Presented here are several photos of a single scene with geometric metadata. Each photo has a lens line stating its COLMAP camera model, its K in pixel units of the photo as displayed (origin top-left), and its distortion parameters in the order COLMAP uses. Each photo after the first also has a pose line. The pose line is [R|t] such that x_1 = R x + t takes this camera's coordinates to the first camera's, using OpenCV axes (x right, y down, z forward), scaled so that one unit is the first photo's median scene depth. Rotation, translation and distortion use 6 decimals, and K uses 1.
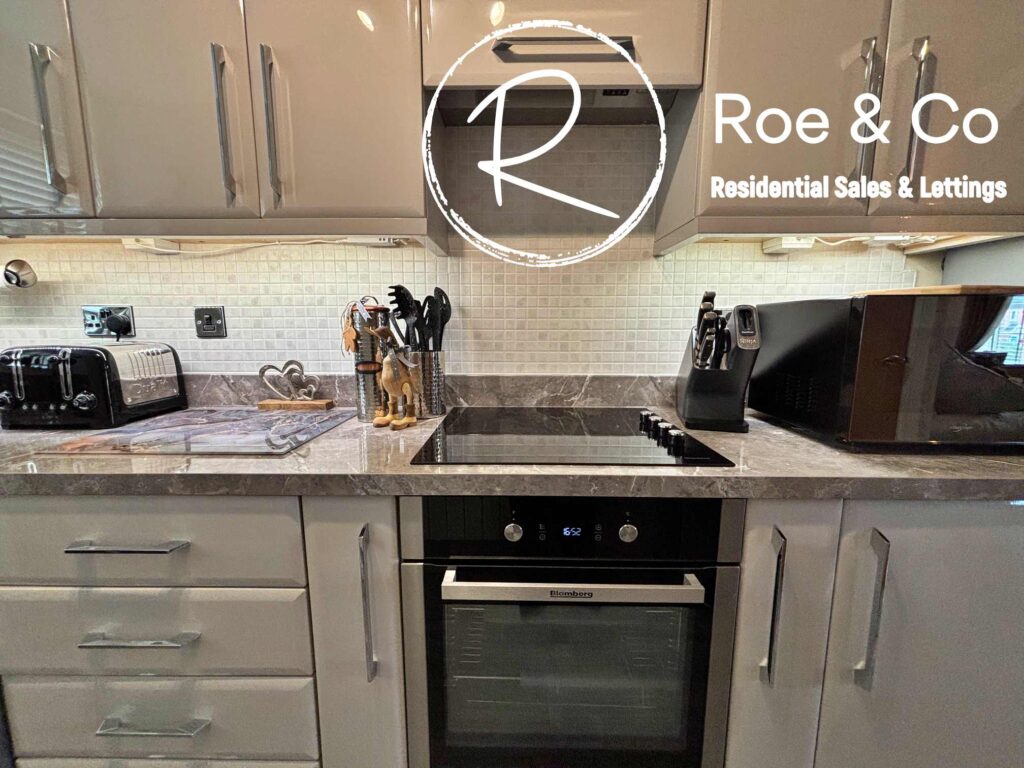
lens RADIAL K [[415.2, 0, 511.2], [0, 415.2, 382.0], [0, 0, 1]] dist [-0.008433, 0.000160]
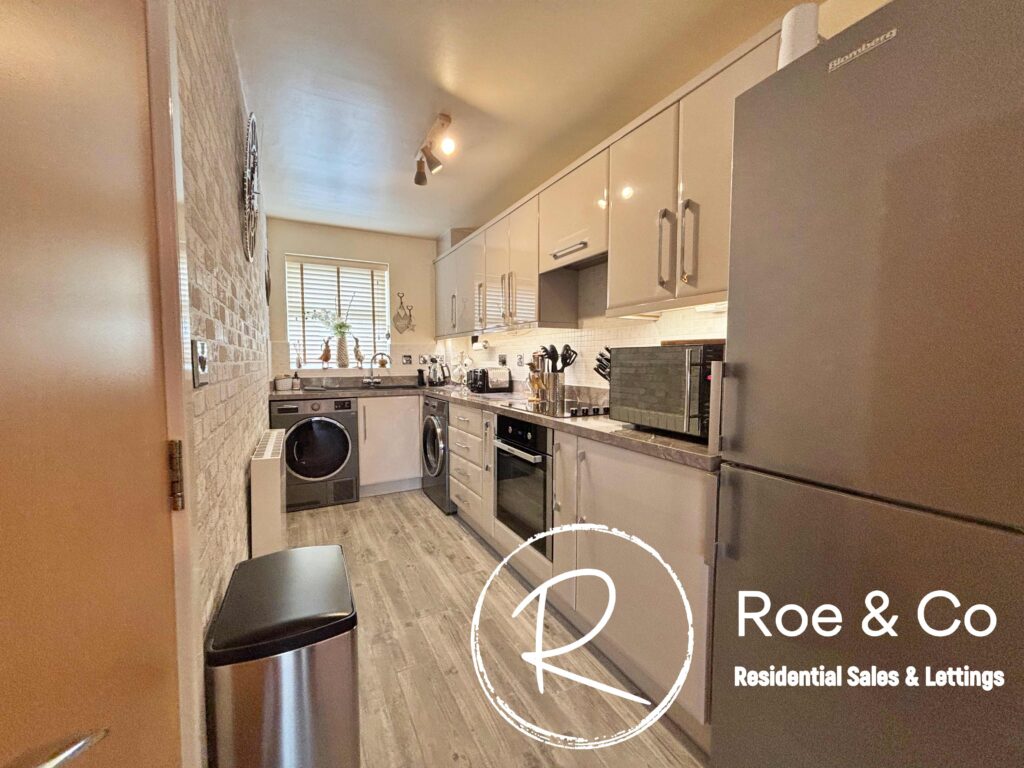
lens RADIAL K [[415.2, 0, 522.4], [0, 415.2, 383.9], [0, 0, 1]] dist [0.013768, -0.010138]
pose [[0.491390, 0.045989, -0.869725, 1.563136], [-0.122116, 0.992378, -0.016520, 0.043901], [0.862336, 0.114325, 0.493260, -0.256876]]
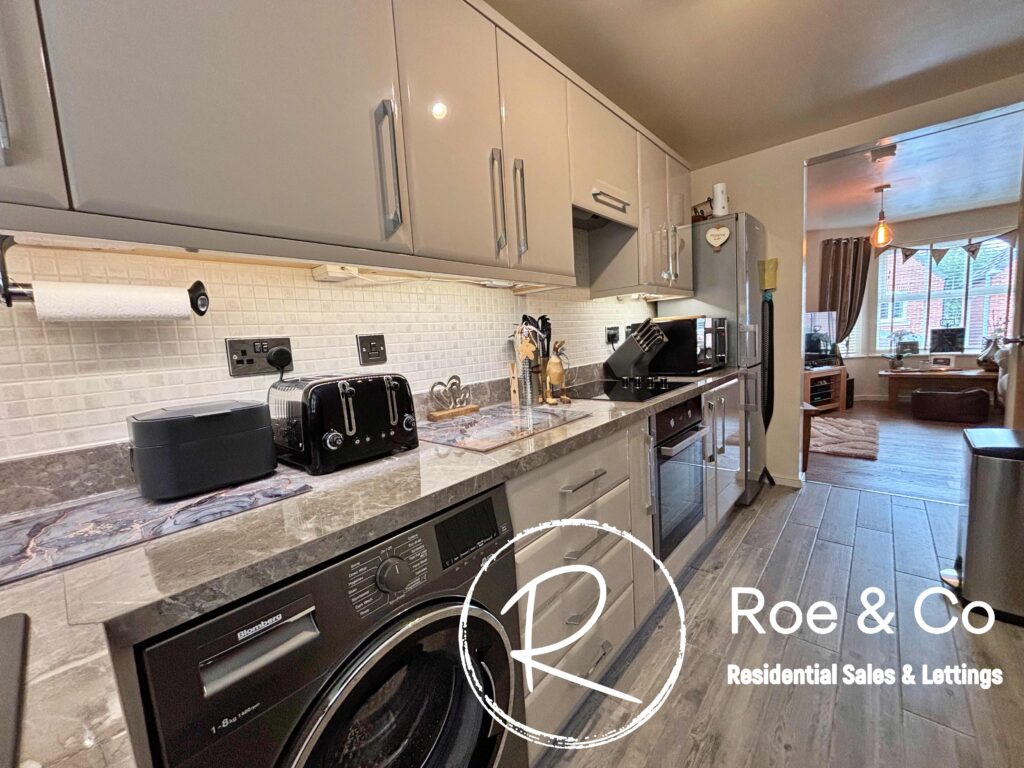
lens RADIAL K [[415.2, 0, 522.4], [0, 415.2, 383.9], [0, 0, 1]] dist [0.013768, -0.010138]
pose [[0.641010, -0.126378, 0.757057, -1.302184], [0.165857, 0.985854, 0.024139, -0.023838], [-0.749399, 0.110090, 0.652903, 0.057271]]
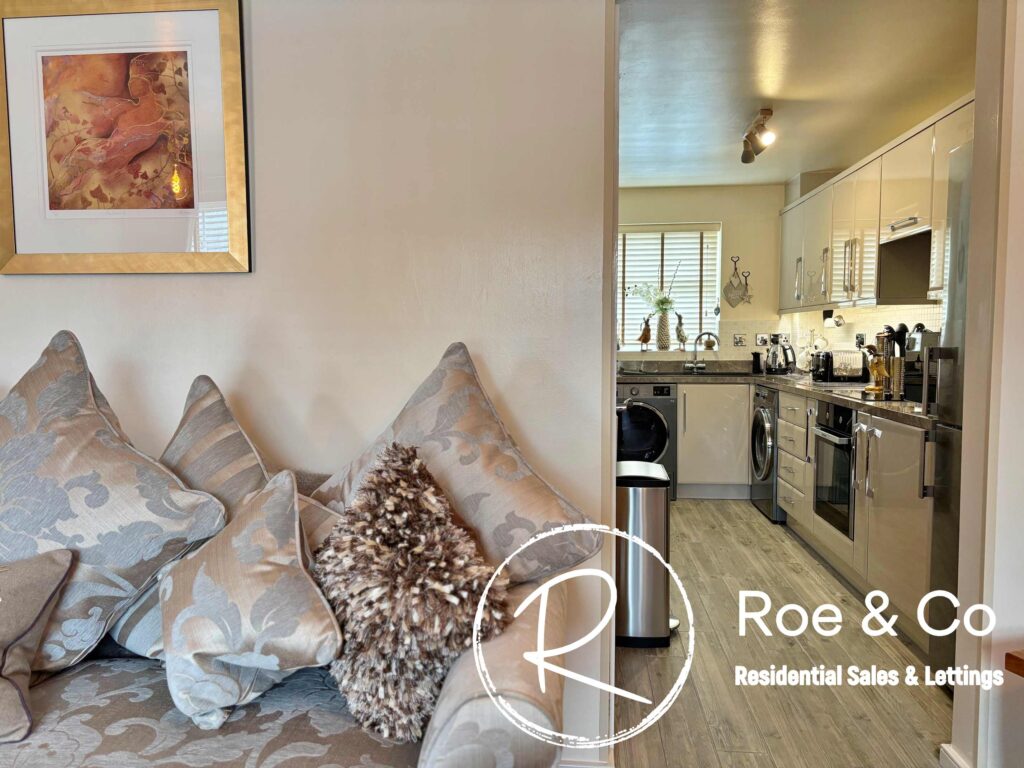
lens RADIAL K [[759.1, 0, 514.9], [0, 759.1, 389.2], [0, 0, 1]] dist [0.104828, -0.000177]
pose [[-0.081057, 0.064555, -0.994617, 3.238396], [-0.139578, 0.987332, 0.075457, 0.048266], [0.986888, 0.144943, -0.071019, -0.459034]]
